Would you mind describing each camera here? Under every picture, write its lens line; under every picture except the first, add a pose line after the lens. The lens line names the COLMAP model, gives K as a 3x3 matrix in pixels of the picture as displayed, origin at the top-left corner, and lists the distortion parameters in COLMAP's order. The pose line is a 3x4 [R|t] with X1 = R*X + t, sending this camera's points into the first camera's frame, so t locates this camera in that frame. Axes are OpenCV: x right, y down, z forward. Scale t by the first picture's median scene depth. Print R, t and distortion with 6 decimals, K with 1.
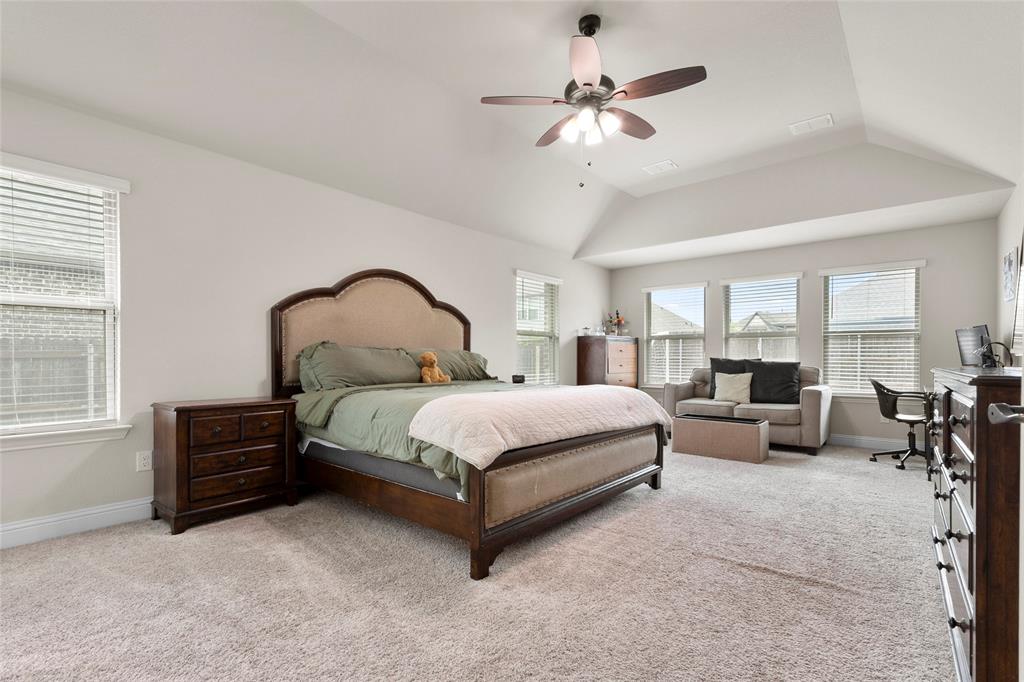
lens RADIAL K [[478.9, 0, 494.6], [0, 478.9, 365.6], [0, 0, 1]] dist [-0.002339, -0.001200]
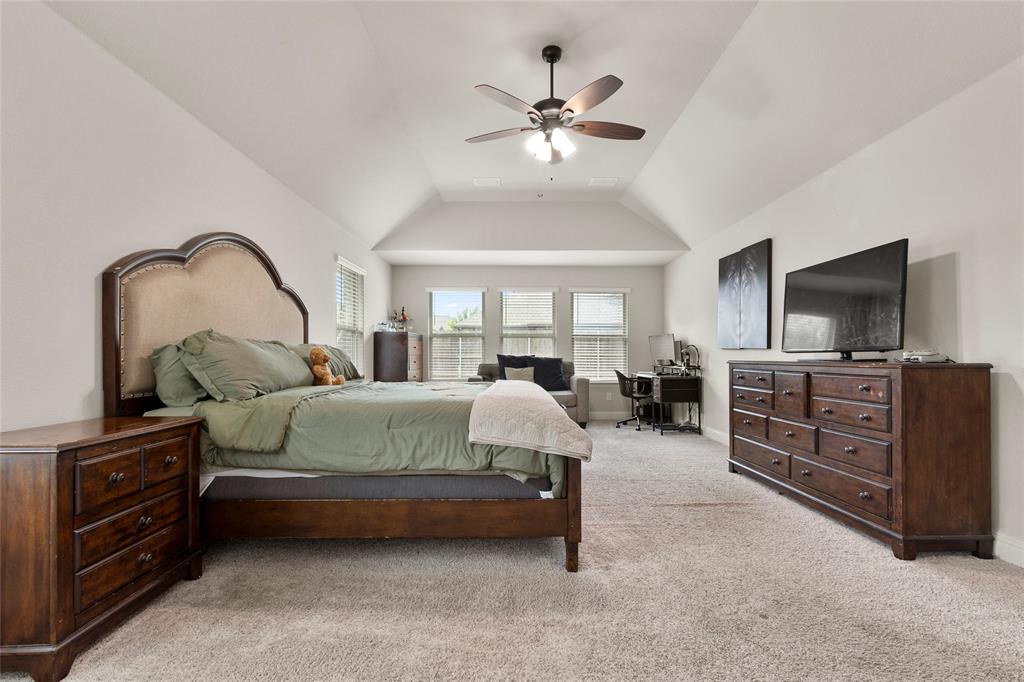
lens RADIAL K [[478.9, 0, 523.1], [0, 478.9, 356.8], [0, 0, 1]] dist [-0.002339, -0.001200]
pose [[0.741038, -0.002841, 0.671457, -0.467631], [0.010937, 0.999909, -0.007839, -0.001670], [-0.671374, 0.013152, 0.741002, 0.182440]]
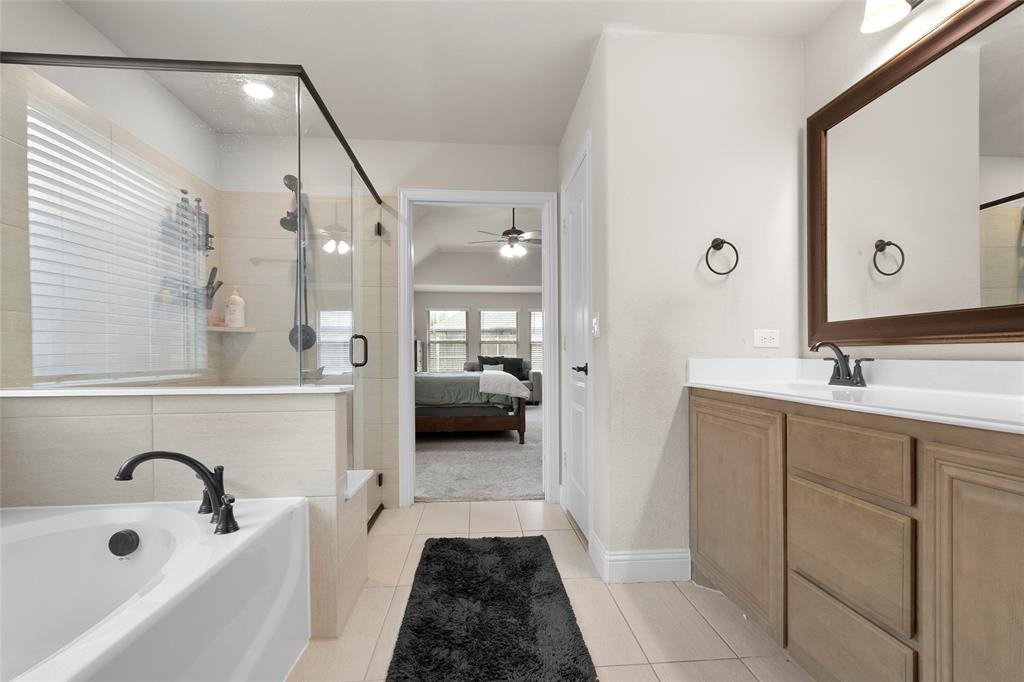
lens RADIAL K [[478.9, 0, 523.5], [0, 478.9, 360.3], [0, 0, 1]] dist [-0.002339, -0.001200]
pose [[0.690813, -0.009311, 0.722974, -1.077793], [0.014334, 0.999897, -0.000818, 0.004687], [-0.722891, 0.010928, 0.690875, -0.433739]]
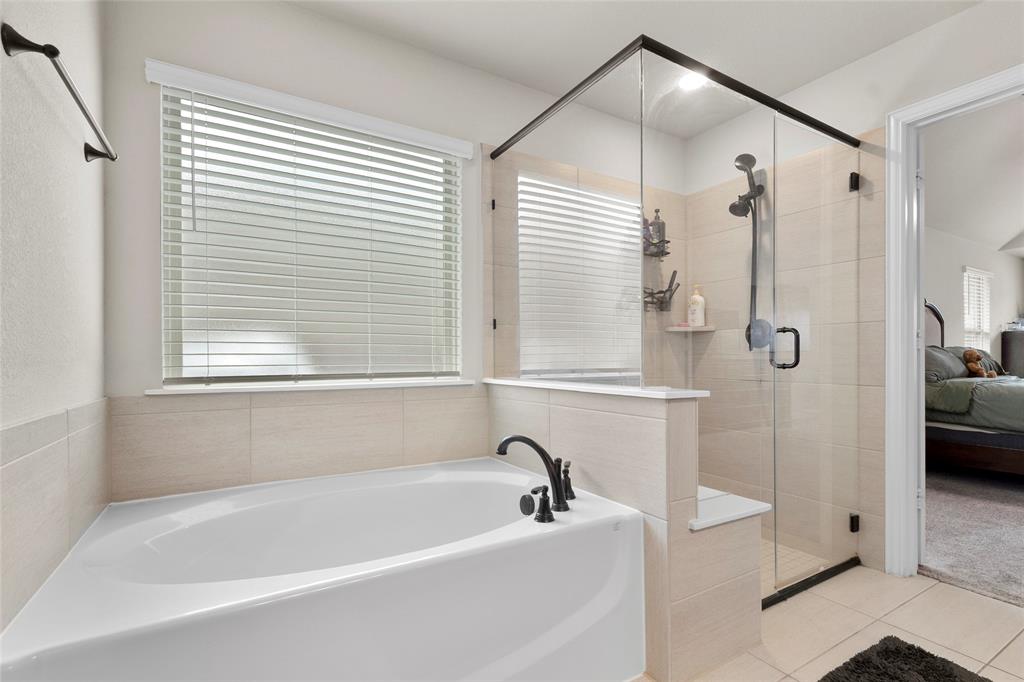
lens RADIAL K [[478.9, 0, 504.2], [0, 478.9, 357.4], [0, 0, 1]] dist [-0.002339, -0.001200]
pose [[0.947959, -0.005944, -0.318336, -0.874310], [0.001306, 0.999890, -0.014782, 0.005260], [0.318389, 0.013597, 0.947863, -0.396838]]
